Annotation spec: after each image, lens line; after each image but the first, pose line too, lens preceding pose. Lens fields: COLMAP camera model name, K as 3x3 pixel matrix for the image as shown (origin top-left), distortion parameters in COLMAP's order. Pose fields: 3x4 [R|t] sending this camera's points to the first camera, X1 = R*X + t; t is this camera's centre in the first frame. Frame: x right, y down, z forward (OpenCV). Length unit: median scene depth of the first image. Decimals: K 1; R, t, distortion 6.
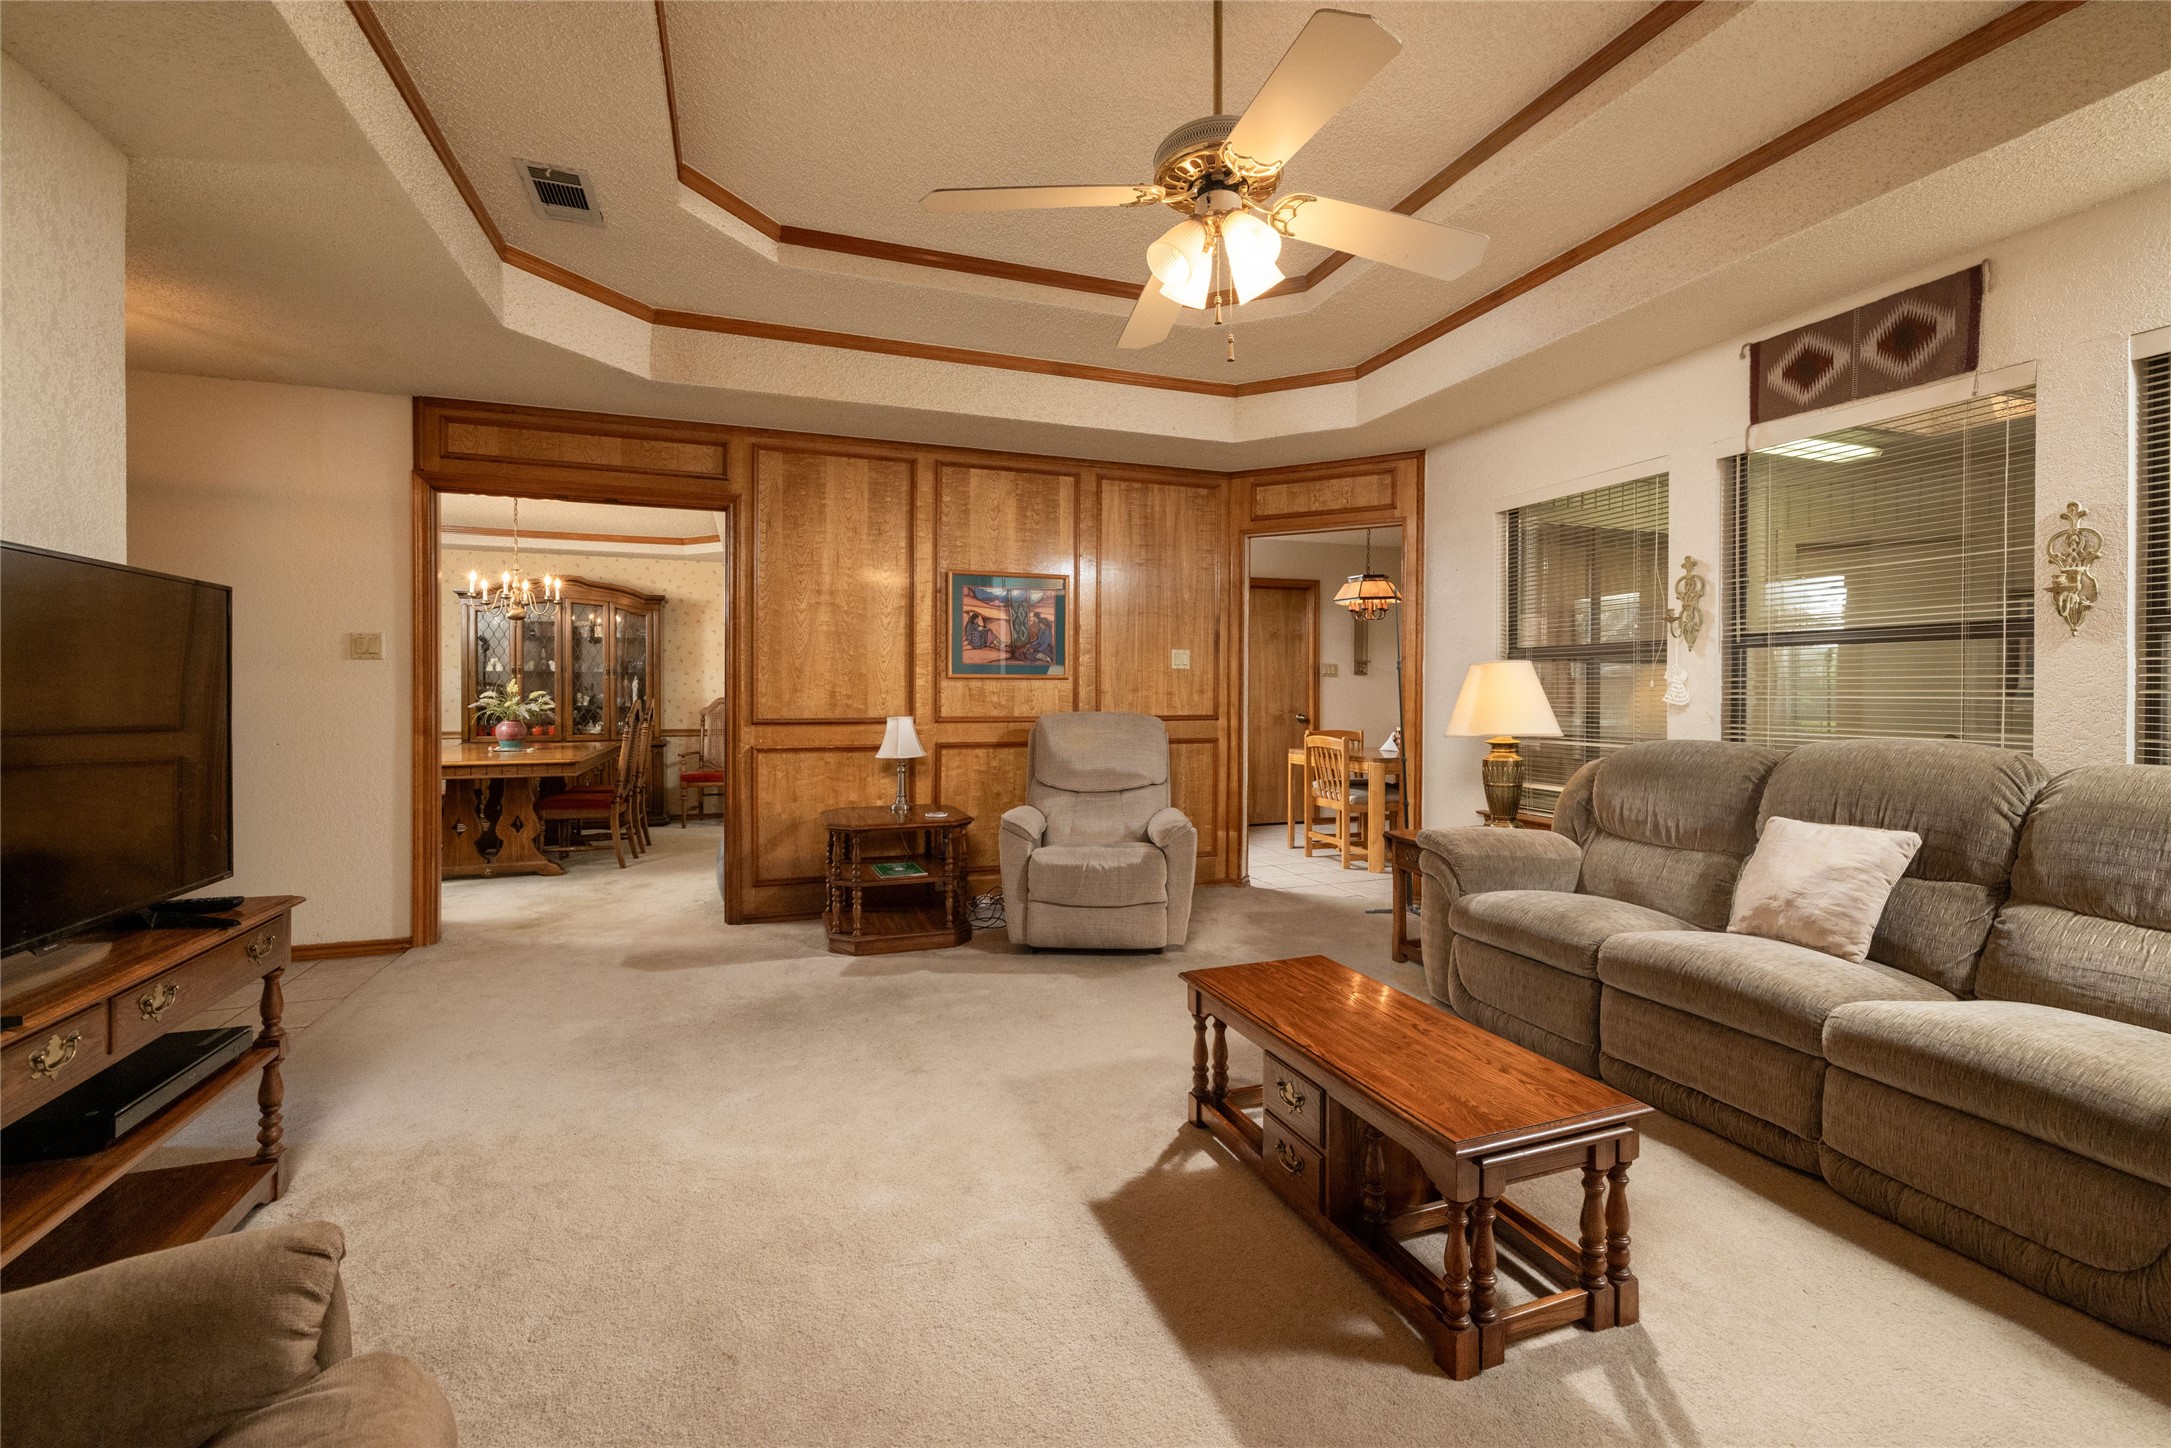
lens RADIAL K [[905.7, 0, 1081.9], [0, 905.7, 701.2], [0, 0, 1]] dist [0.000182, 0.000401]
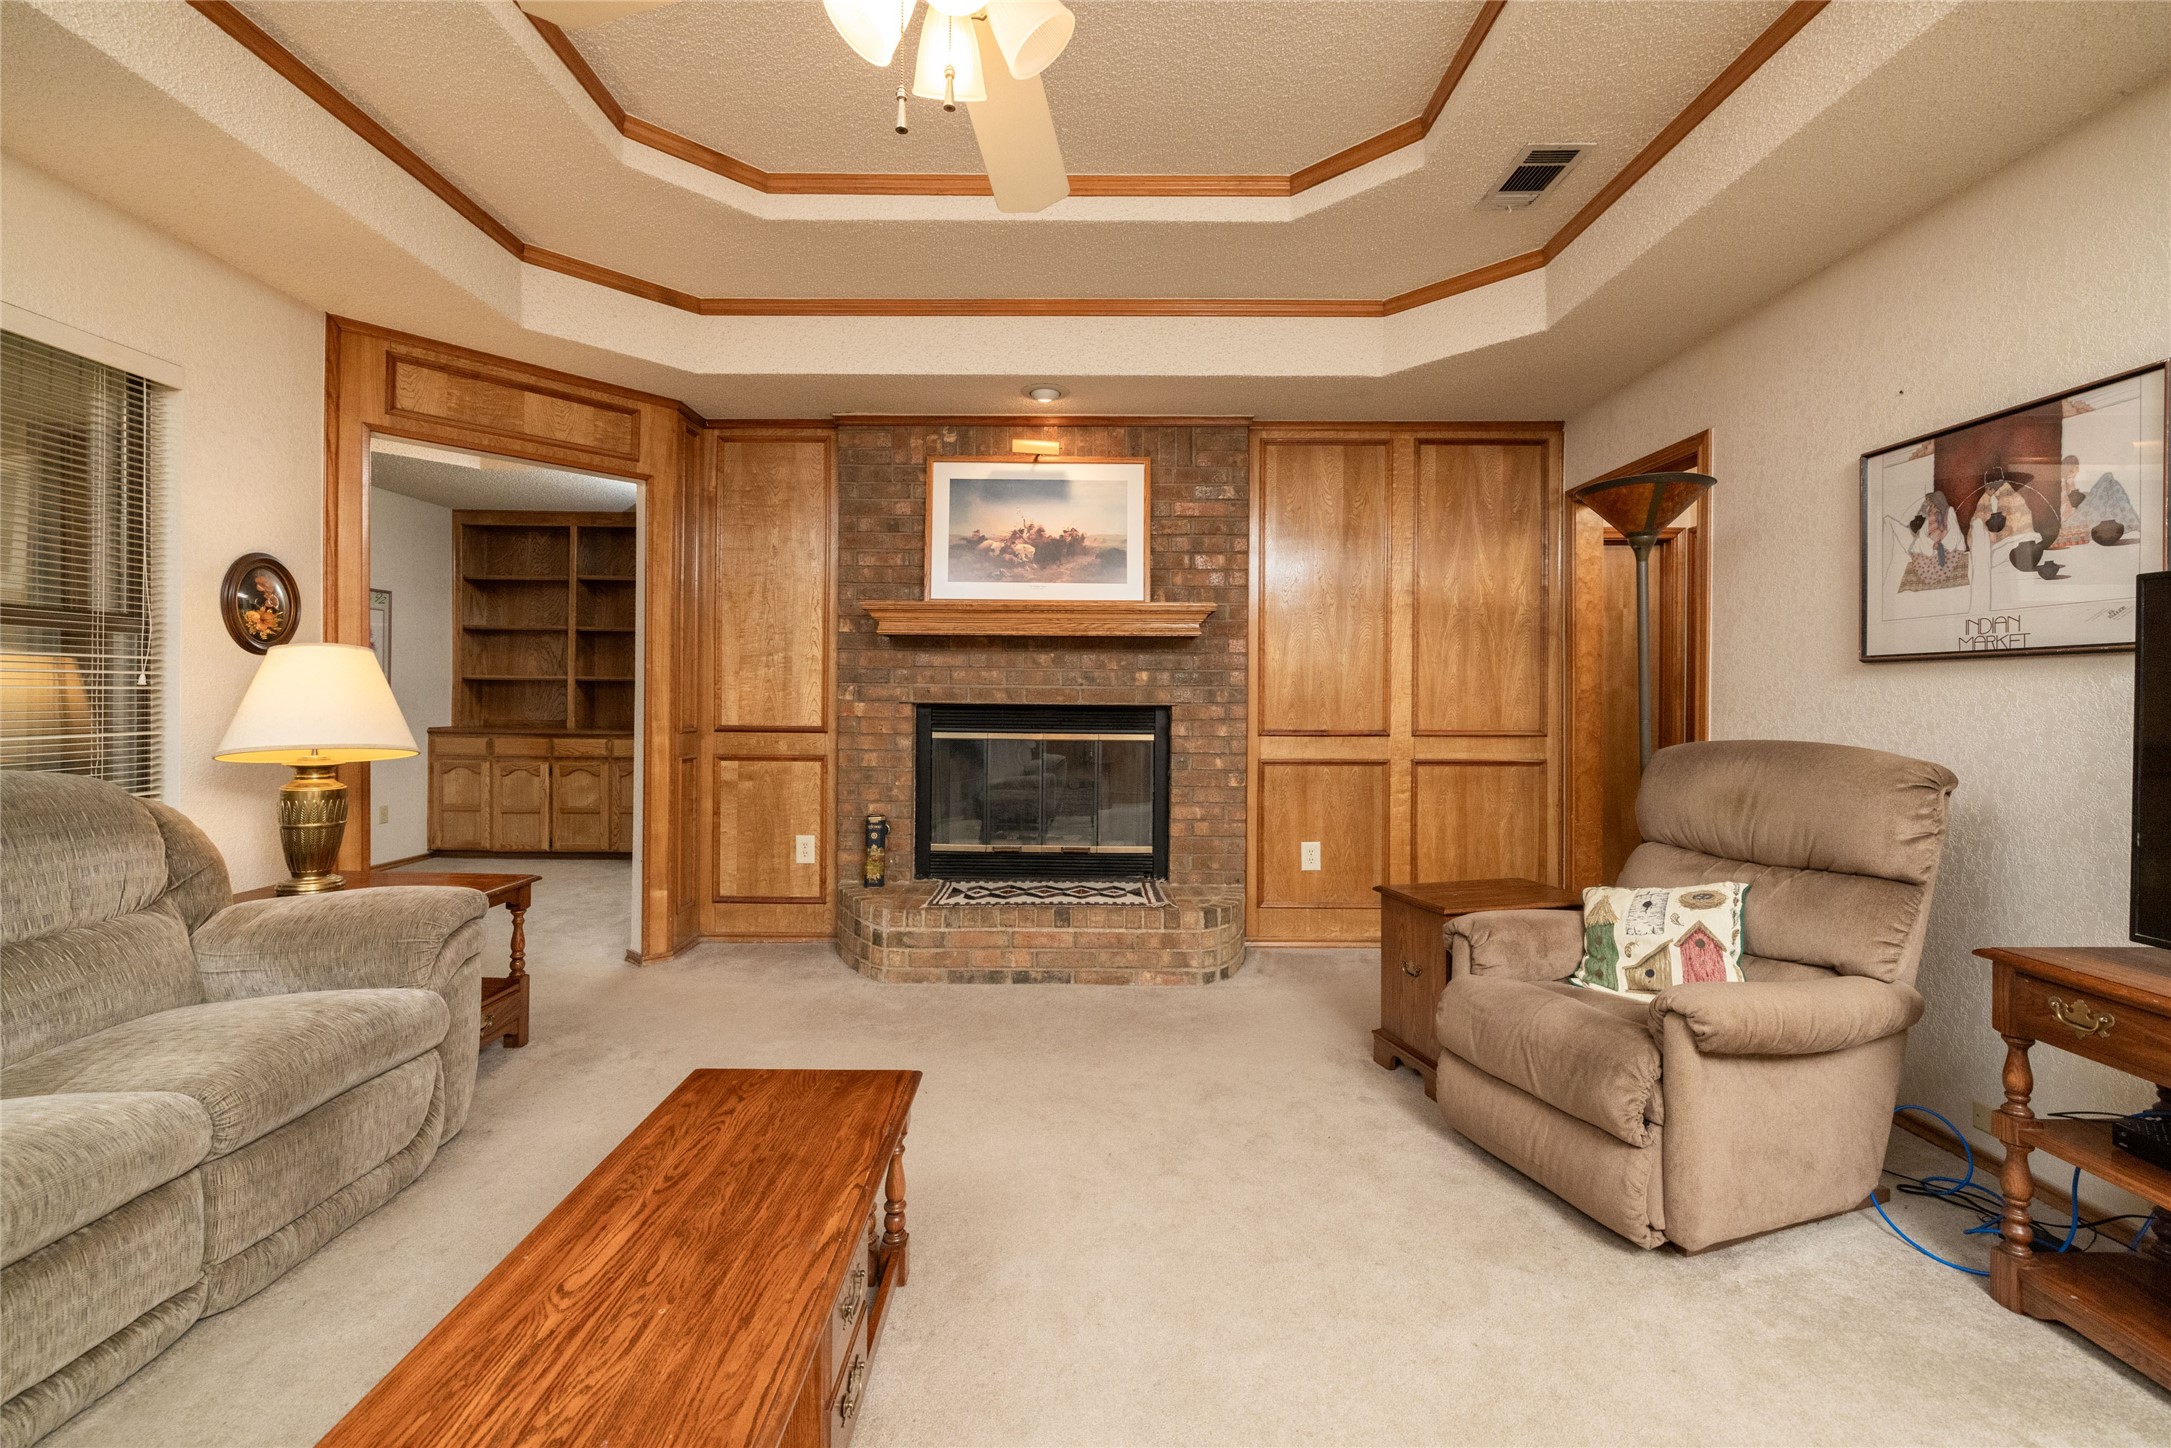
lens RADIAL K [[905.7, 0, 1081.9], [0, 905.7, 701.2], [0, 0, 1]] dist [0.000182, 0.000401]
pose [[-0.942037, -0.012907, 0.335259, -0.147660], [-0.008804, 0.999867, 0.013754, -0.015784], [-0.335392, 0.010005, -0.942025, 1.549563]]
